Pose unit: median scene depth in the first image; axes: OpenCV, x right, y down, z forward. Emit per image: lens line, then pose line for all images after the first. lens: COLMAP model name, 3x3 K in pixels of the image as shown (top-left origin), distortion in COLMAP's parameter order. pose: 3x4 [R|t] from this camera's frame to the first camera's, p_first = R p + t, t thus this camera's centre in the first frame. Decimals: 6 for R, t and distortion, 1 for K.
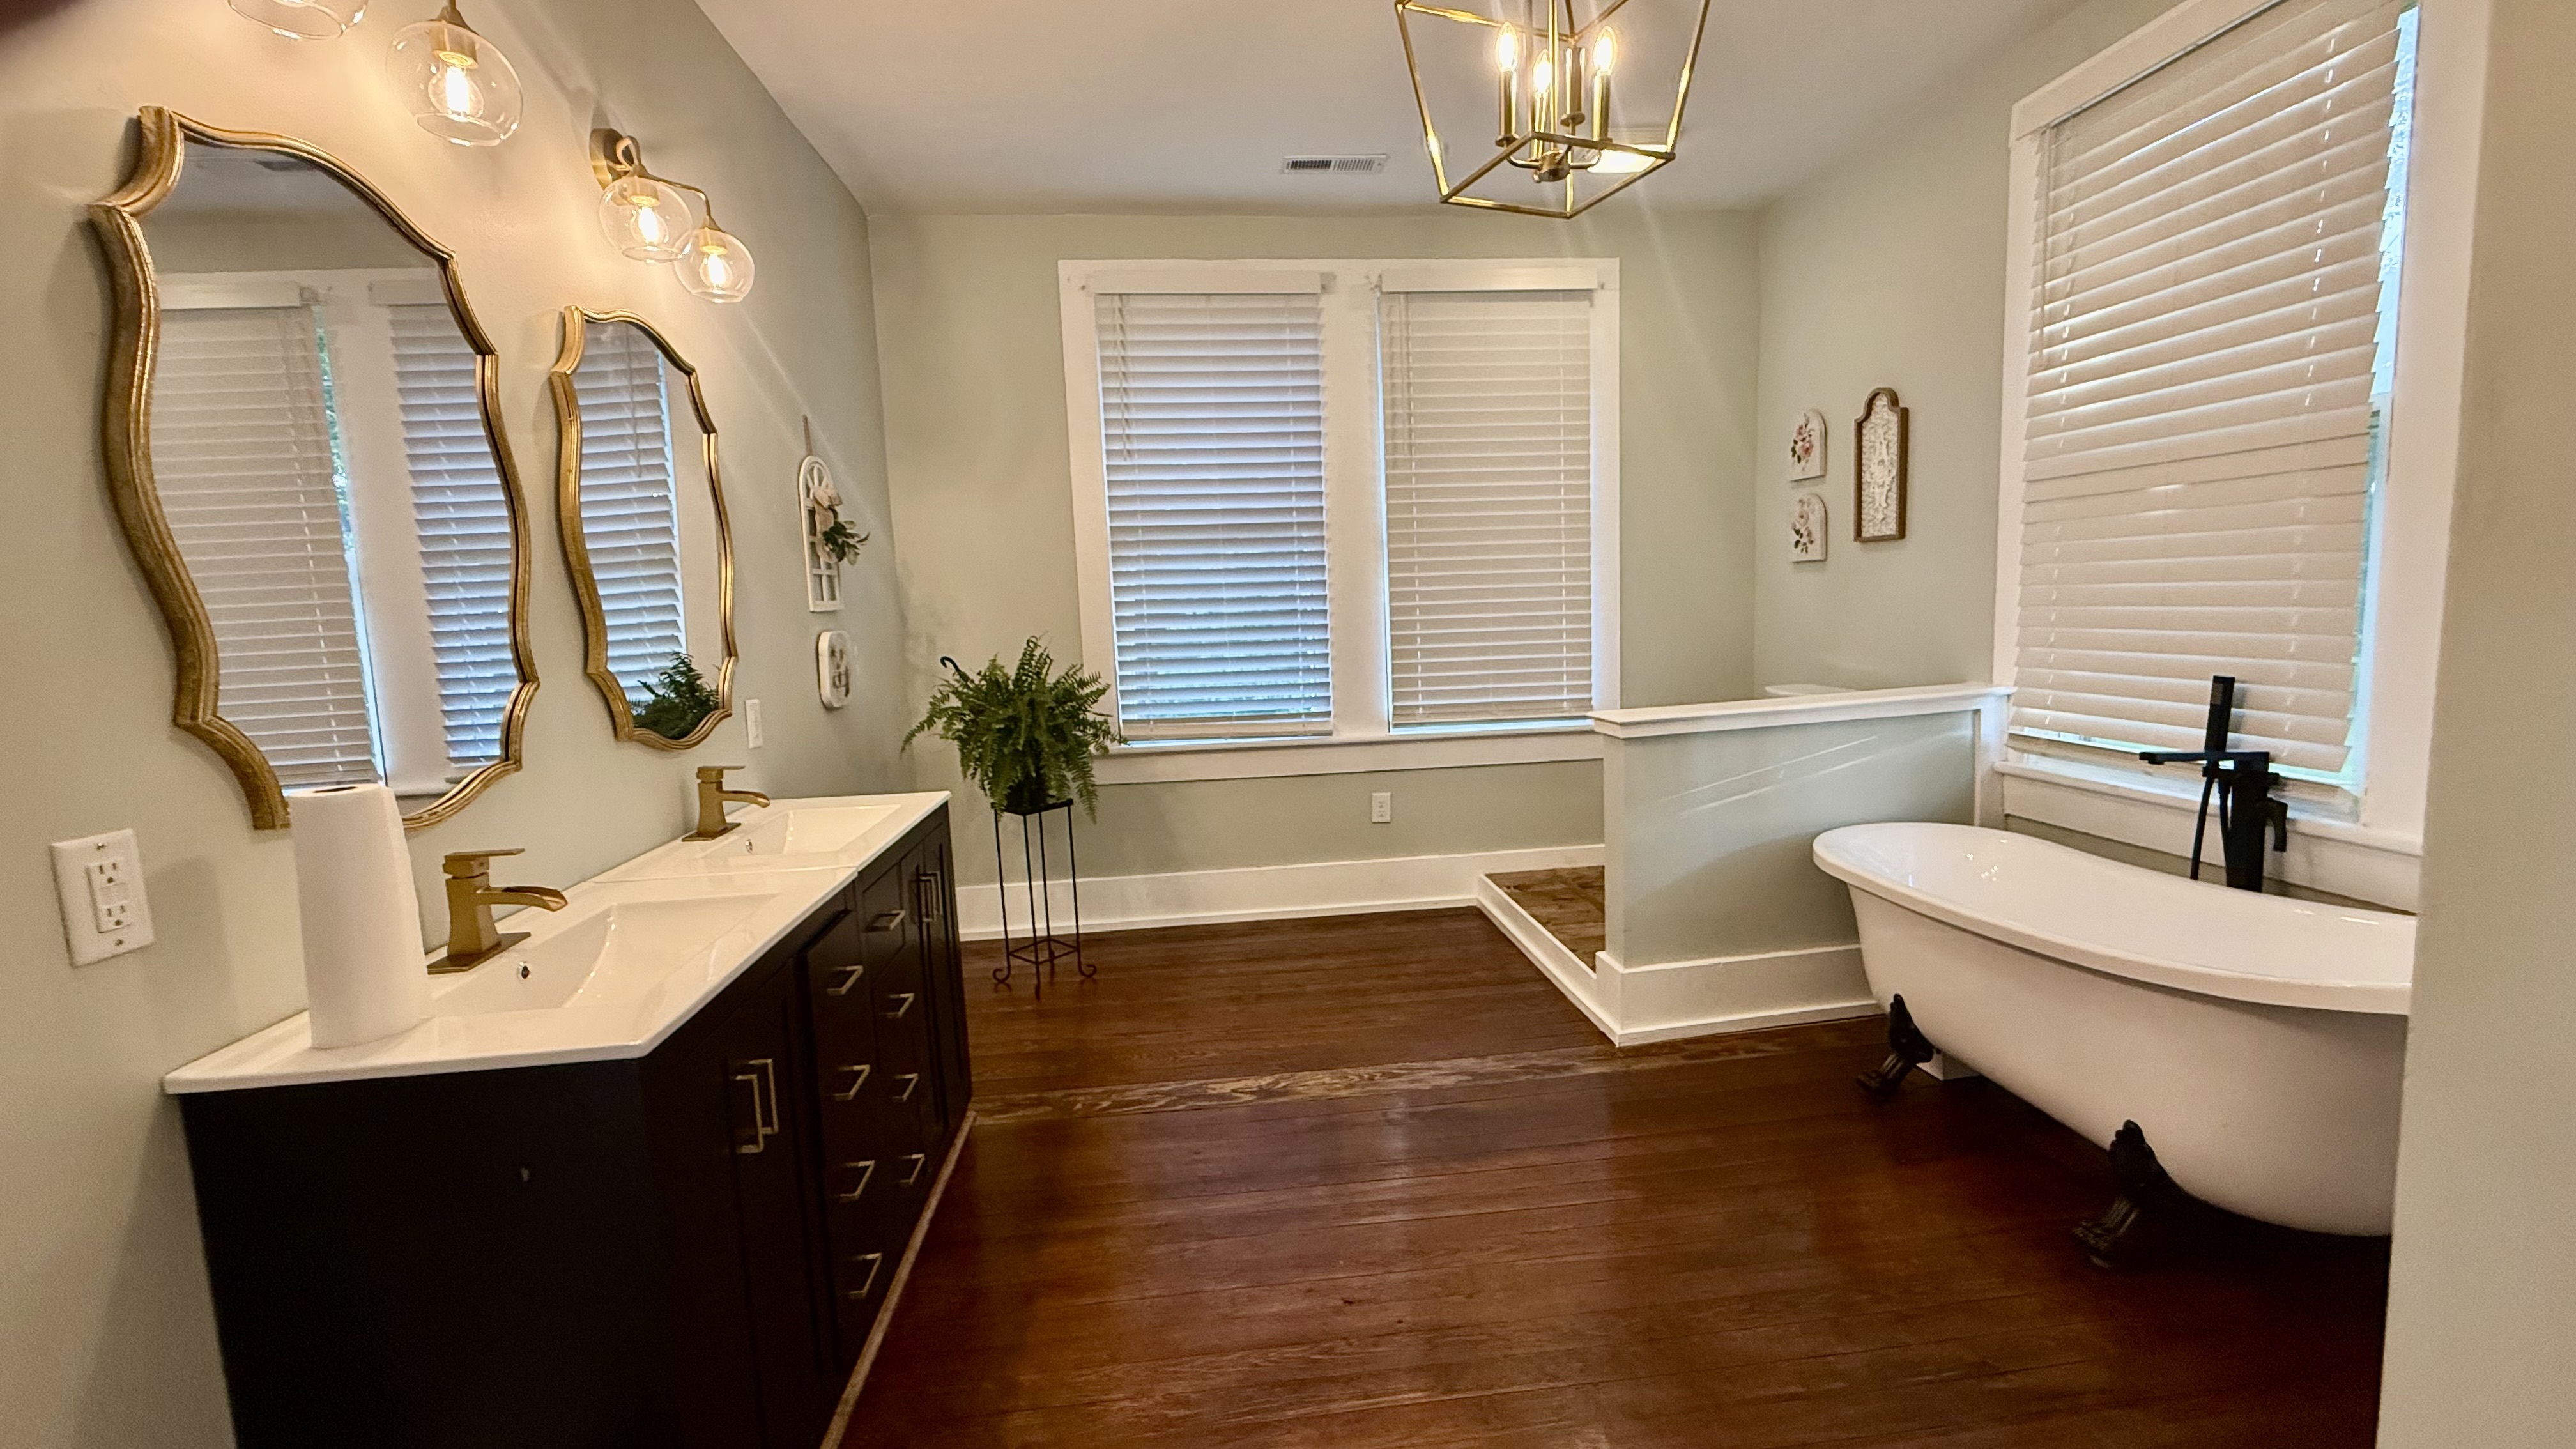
lens RADIAL K [[1024.2, 0, 1283.6], [0, 1024.2, 720.9], [0, 0, 1]] dist [0.000003, -0.000212]
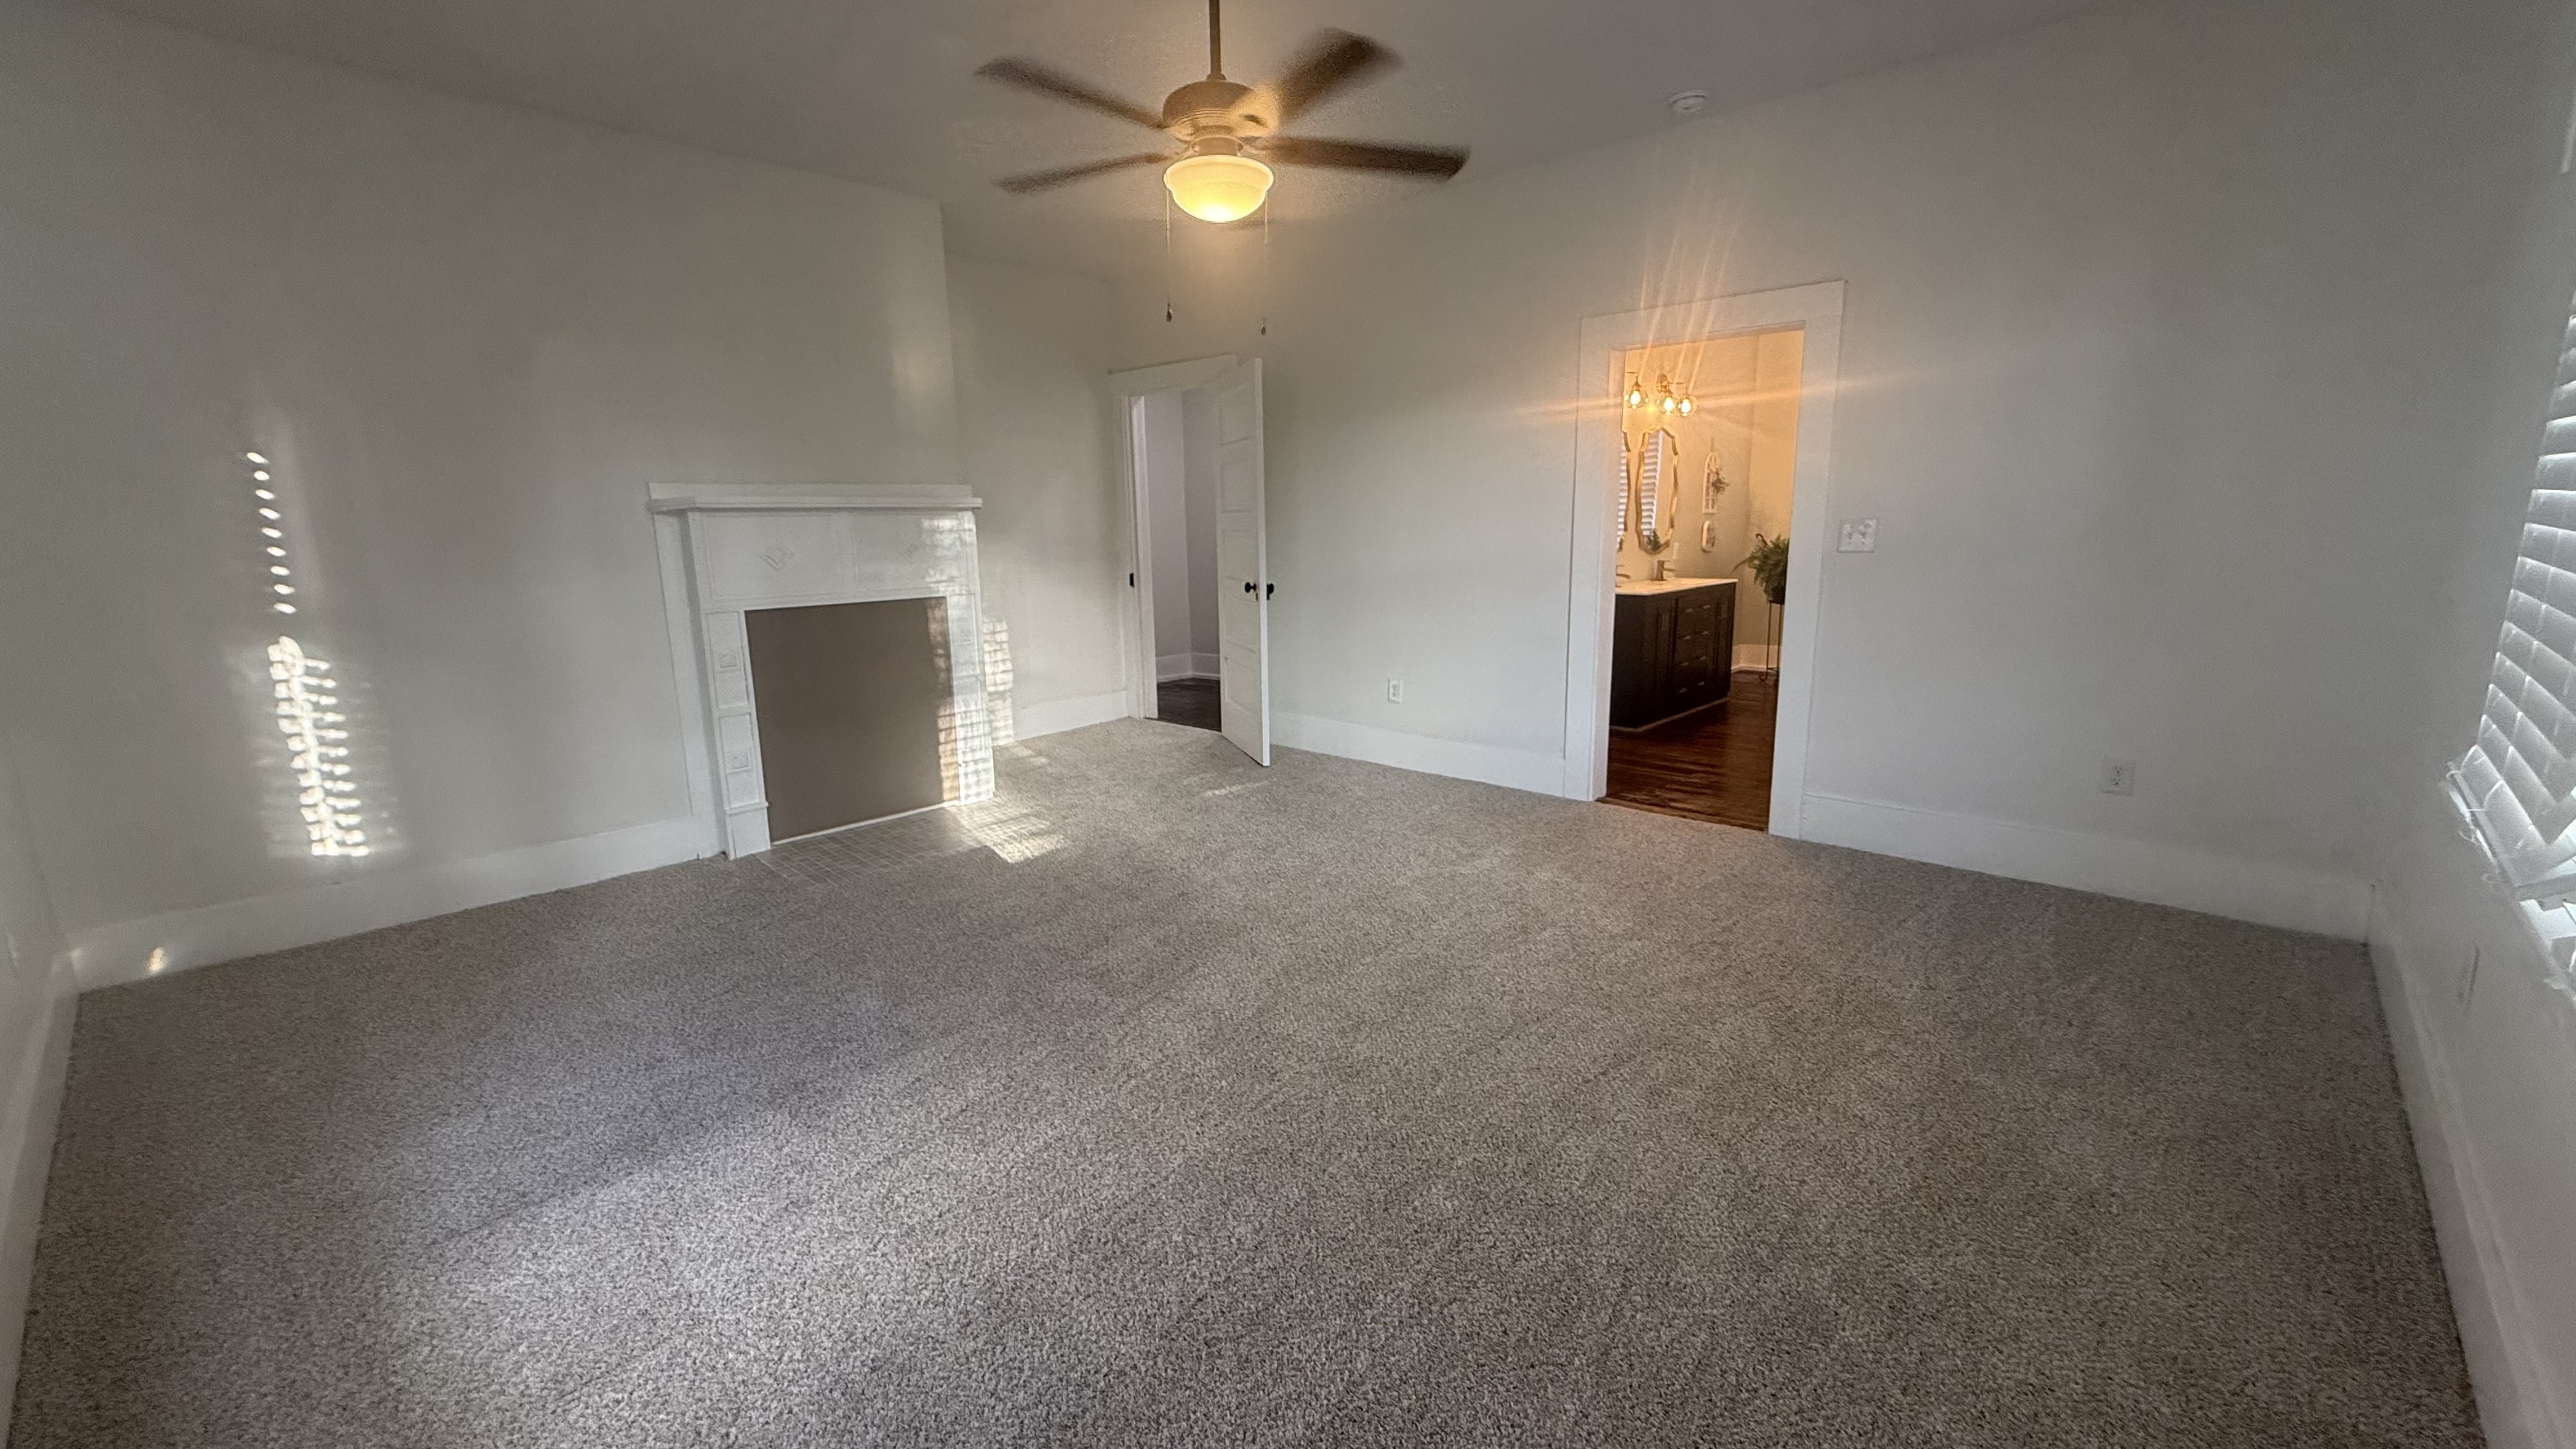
lens RADIAL K [[1024.2, 0, 1283.6], [0, 1024.2, 720.9], [0, 0, 1]] dist [0.000003, -0.000212]
pose [[0.656495, 0.172040, -0.734450, 0.866945], [-0.093714, 0.984703, 0.146892, 0.135433], [0.748487, -0.027605, 0.662575, -1.586605]]
